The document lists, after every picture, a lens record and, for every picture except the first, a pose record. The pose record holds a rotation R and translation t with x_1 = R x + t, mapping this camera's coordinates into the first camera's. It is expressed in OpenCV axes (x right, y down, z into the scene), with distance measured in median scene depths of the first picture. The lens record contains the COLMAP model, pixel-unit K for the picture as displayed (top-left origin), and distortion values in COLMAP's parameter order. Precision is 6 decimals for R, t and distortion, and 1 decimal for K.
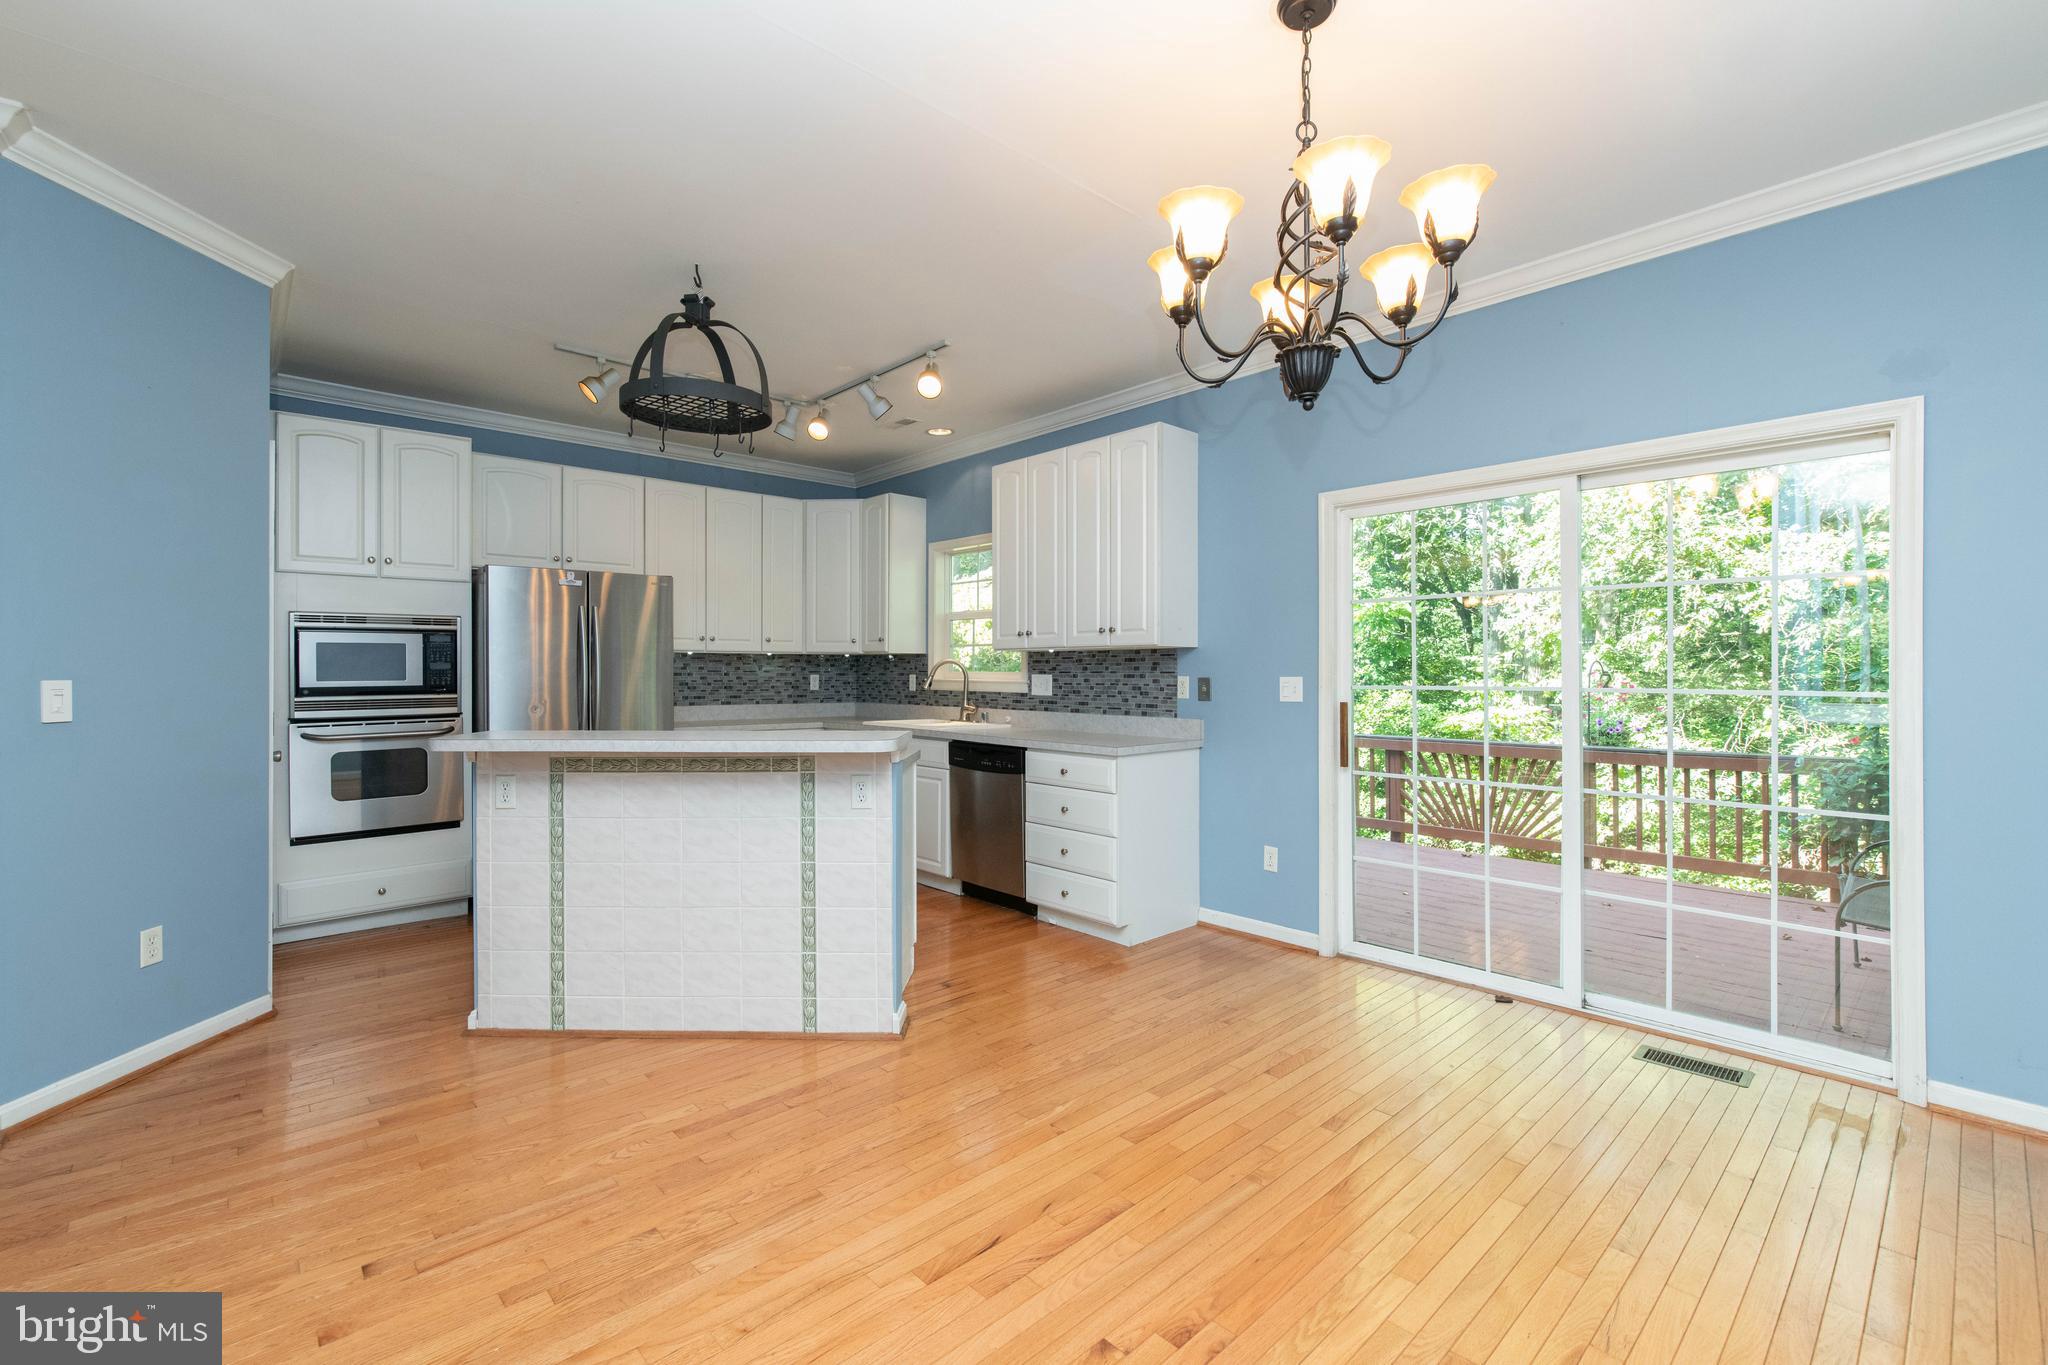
lens RADIAL K [[878.0, 0, 1027.8], [0, 878.0, 674.4], [0, 0, 1]] dist [-0.001748, -0.000702]
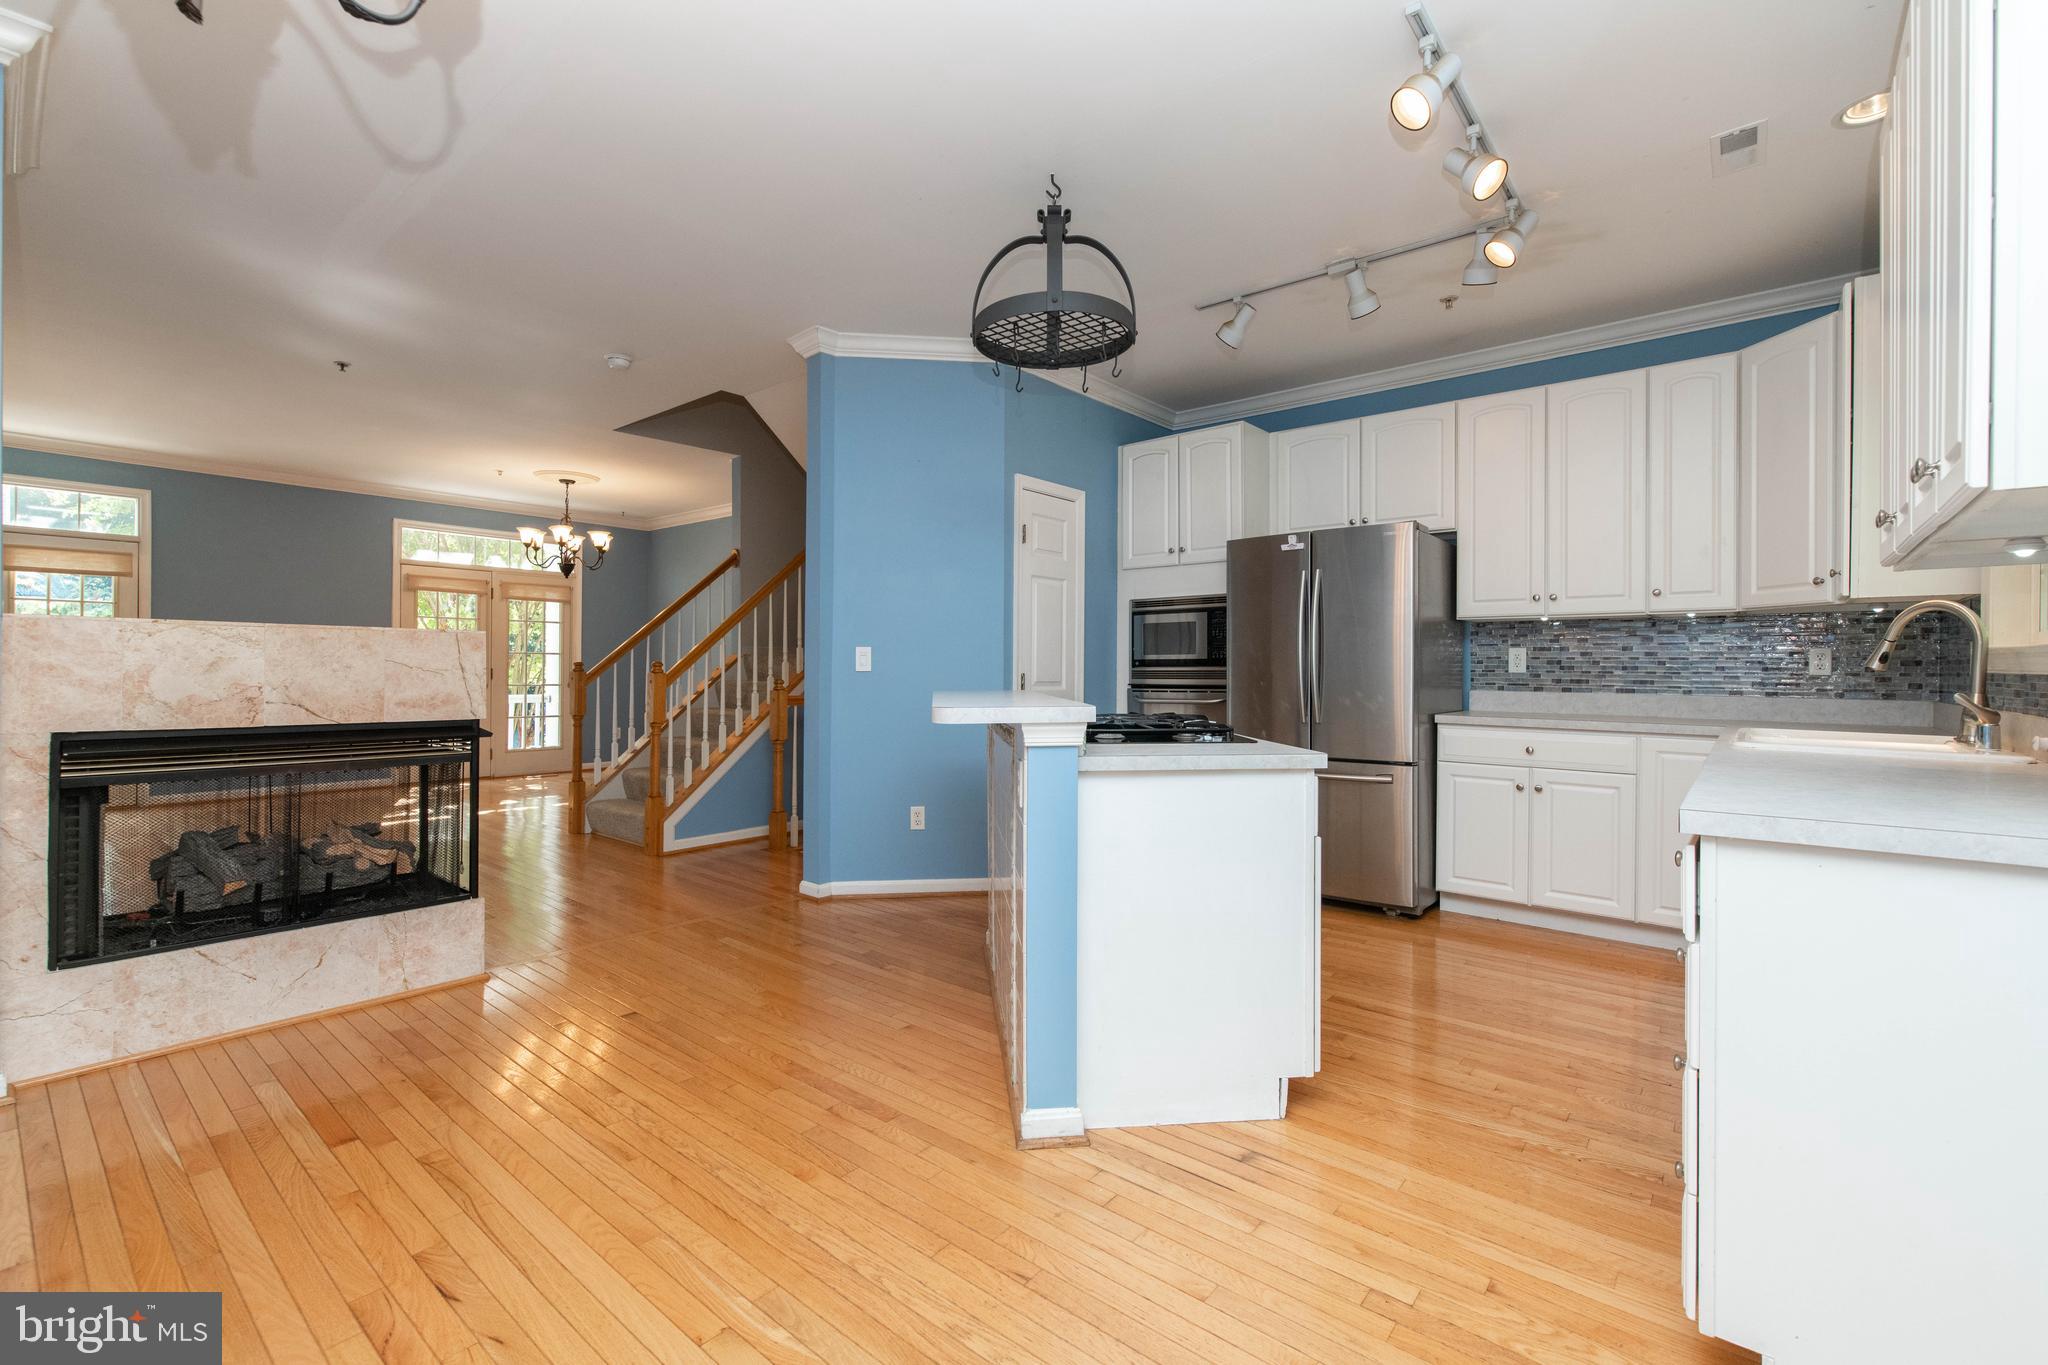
lens RADIAL K [[878.0, 0, 1027.8], [0, 878.0, 674.4], [0, 0, 1]] dist [-0.001748, -0.000702]
pose [[0.138765, 0.009173, -0.990283, 0.438700], [-0.008208, 0.999933, 0.008112, 0.029722], [0.990291, 0.007003, 0.138831, 0.739633]]
